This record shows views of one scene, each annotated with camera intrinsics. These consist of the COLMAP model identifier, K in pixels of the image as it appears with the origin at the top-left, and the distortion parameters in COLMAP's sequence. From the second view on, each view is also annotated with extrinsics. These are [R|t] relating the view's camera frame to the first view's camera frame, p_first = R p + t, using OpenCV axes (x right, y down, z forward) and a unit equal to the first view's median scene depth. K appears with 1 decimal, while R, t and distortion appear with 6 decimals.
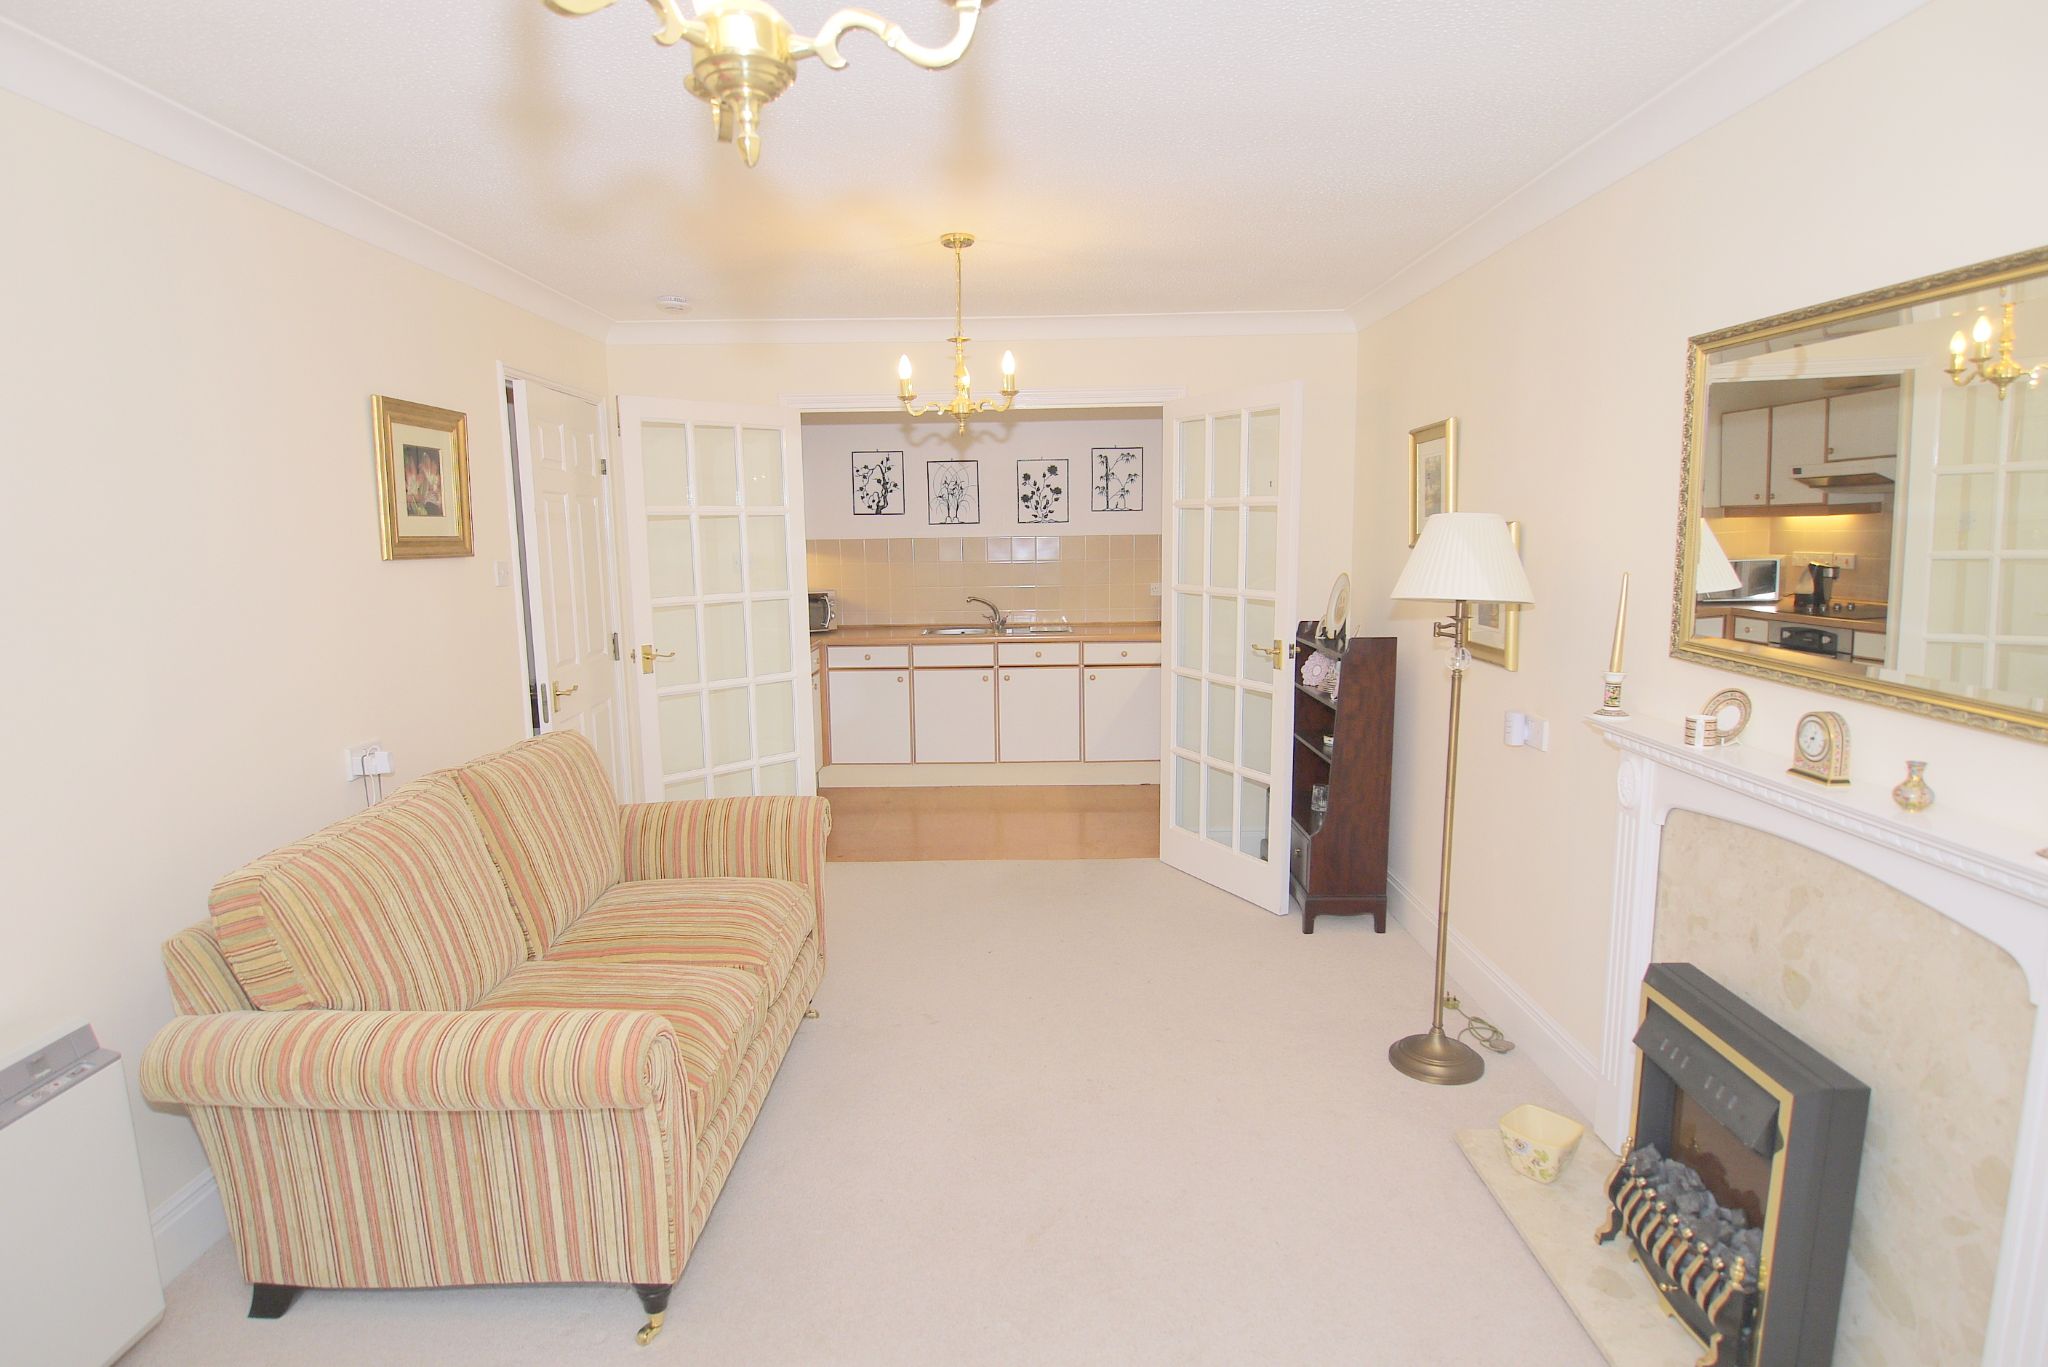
lens RADIAL K [[1100.8, 0, 1020.5], [0, 1100.8, 679.7], [0, 0, 1]] dist [-0.003473, -0.000110]
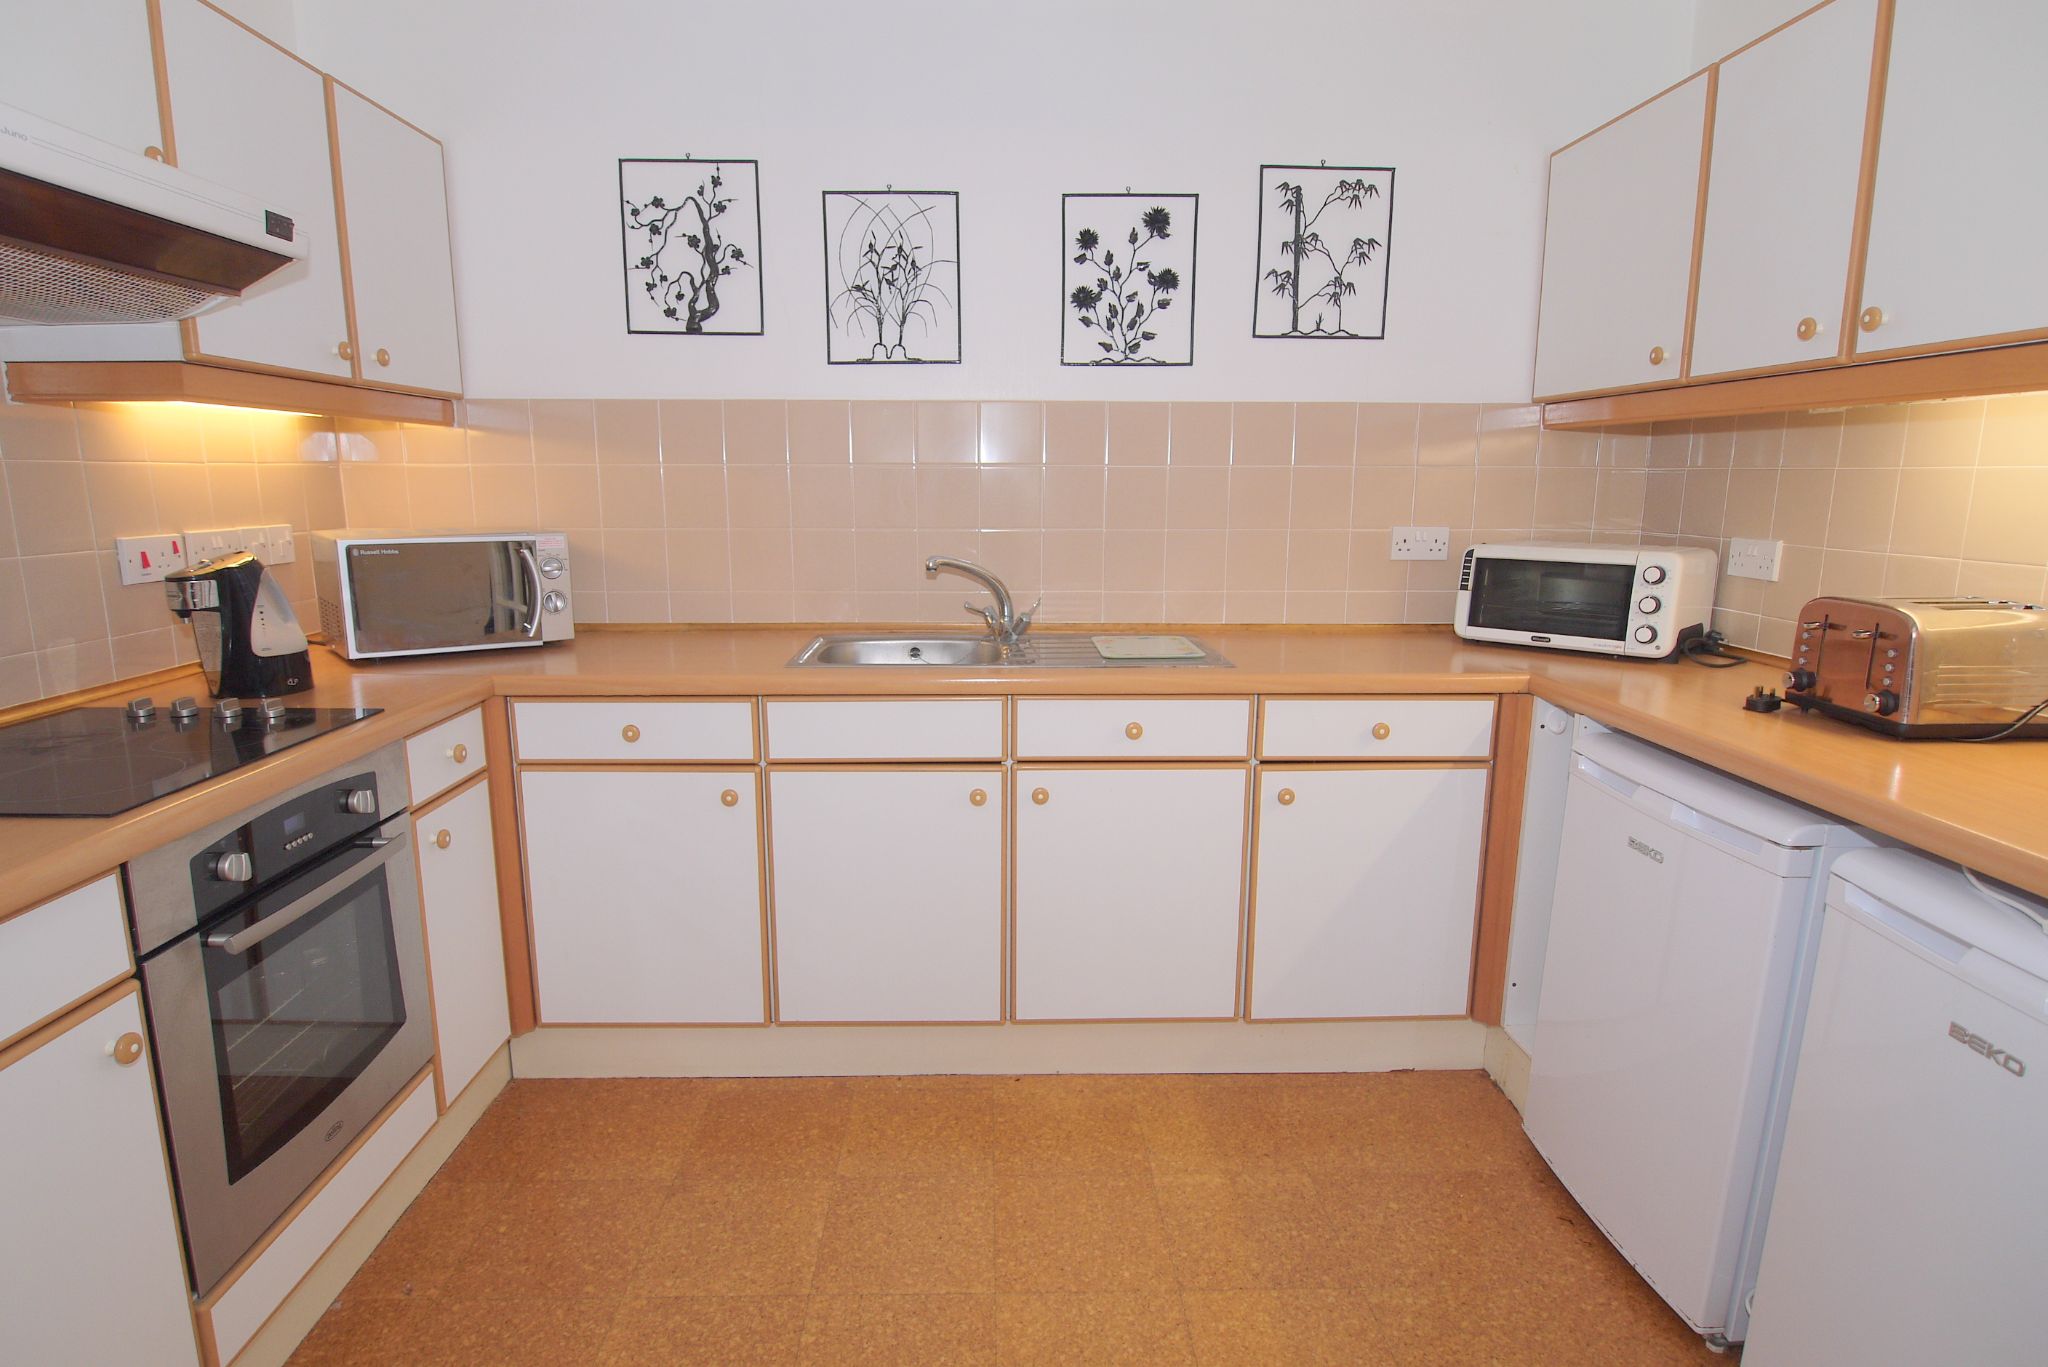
lens RADIAL K [[1100.8, 0, 1013.9], [0, 1100.8, 689.5], [0, 0, 1]] dist [-0.003473, -0.000110]
pose [[0.999327, 0.011745, 0.034752, -0.030992], [-0.013604, 0.998462, 0.053751, -0.050067], [-0.034067, -0.054188, 0.997949, 0.615601]]
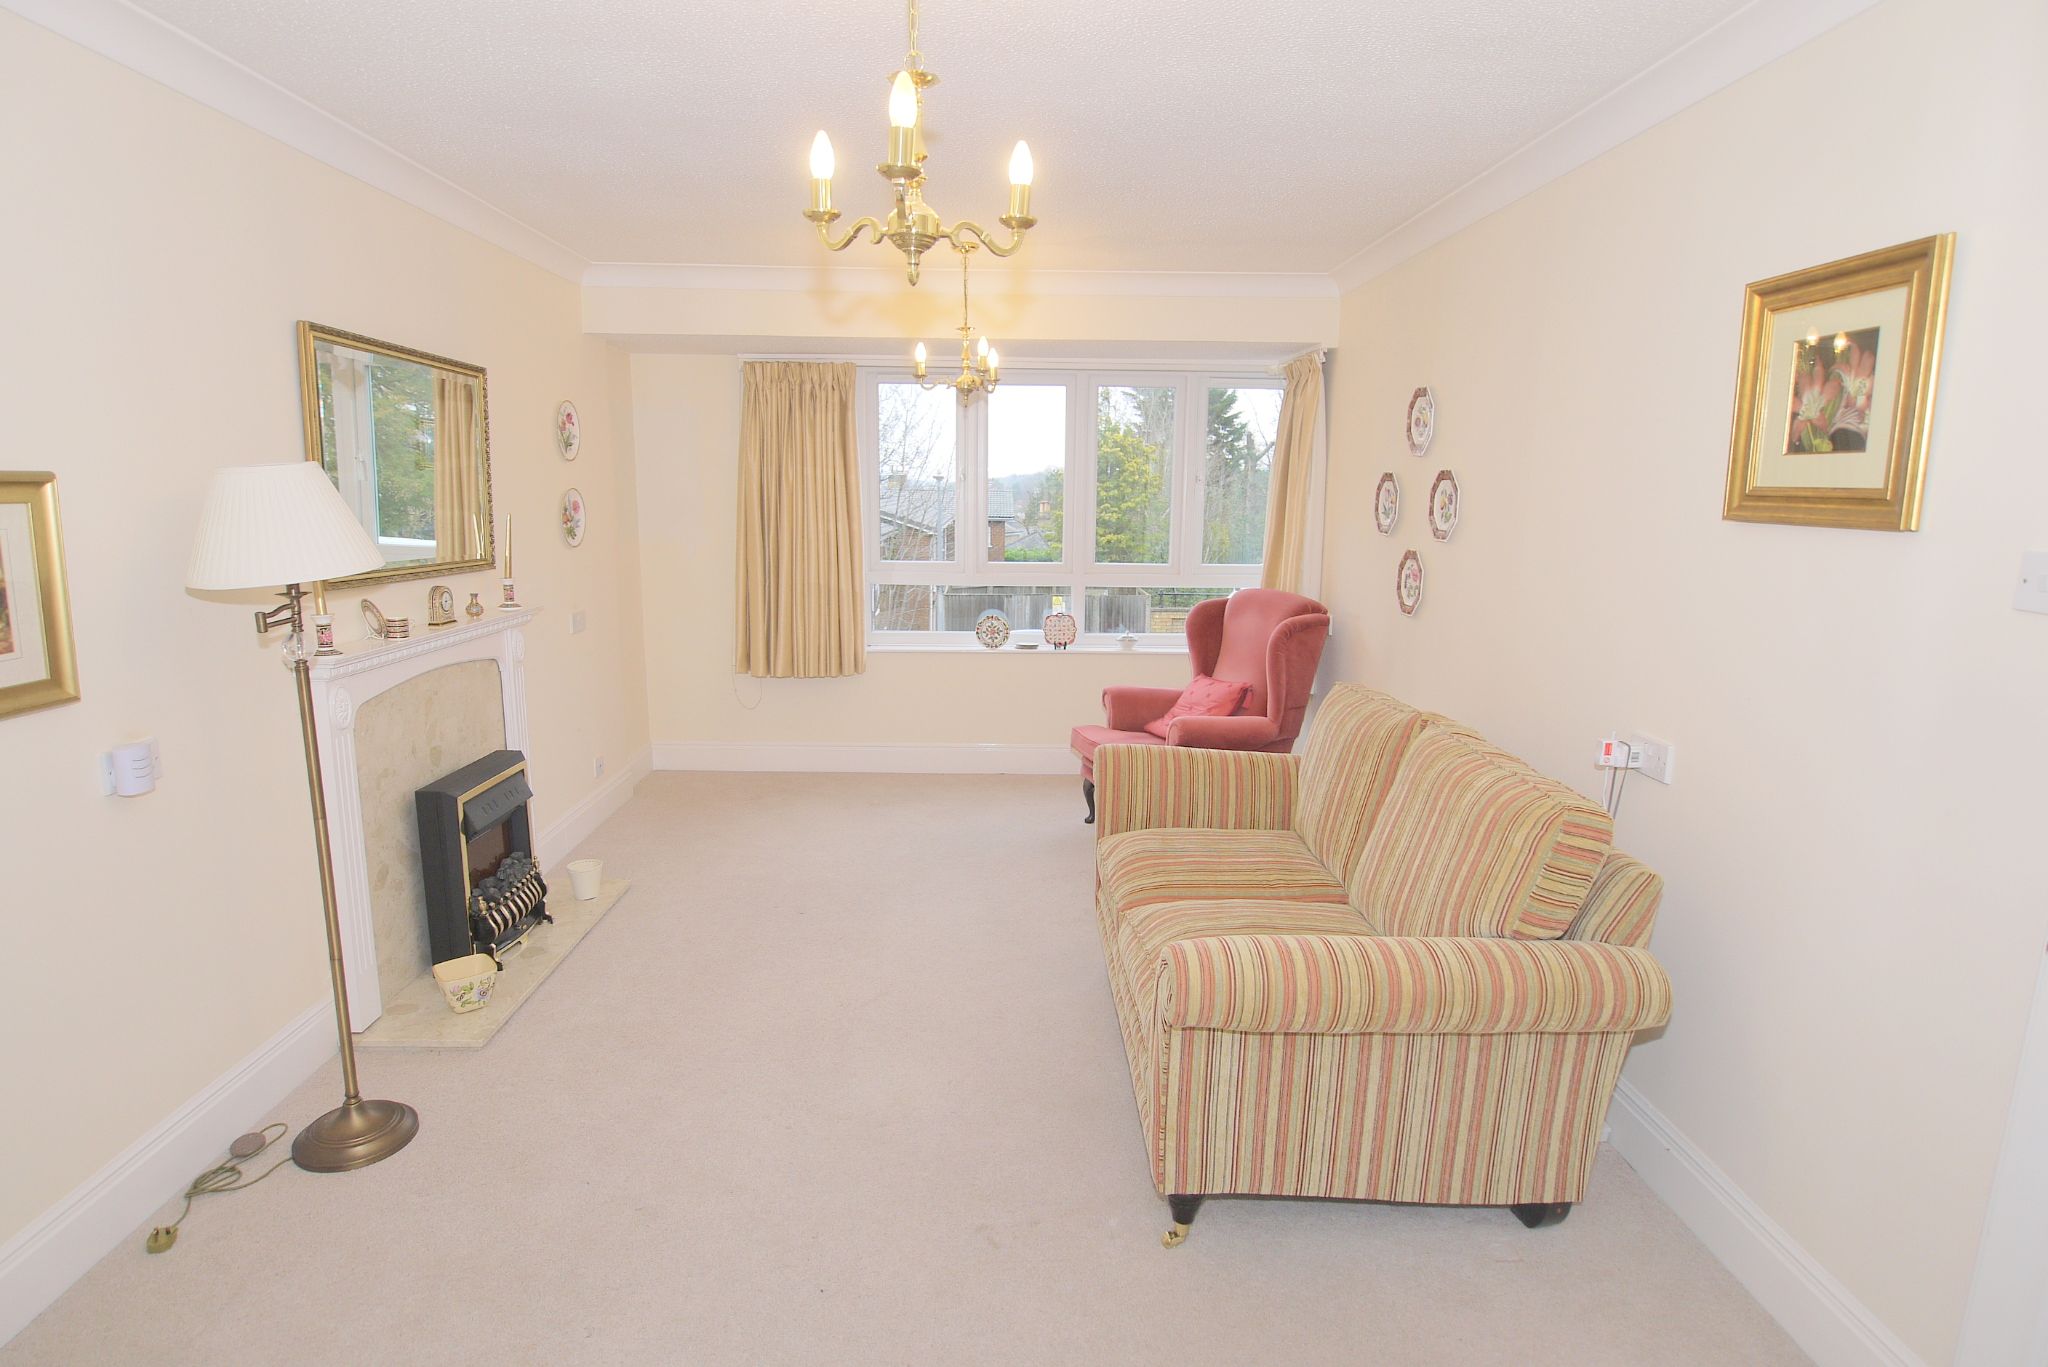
lens RADIAL K [[1100.8, 0, 1017.6], [0, 1100.8, 682.8], [0, 0, 1]] dist [-0.003473, -0.000110]
pose [[-0.999863, 0.006314, -0.015296, -0.100916], [0.001184, 0.949274, 0.314446, -0.226326], [0.016506, 0.314385, -0.949152, 1.653146]]
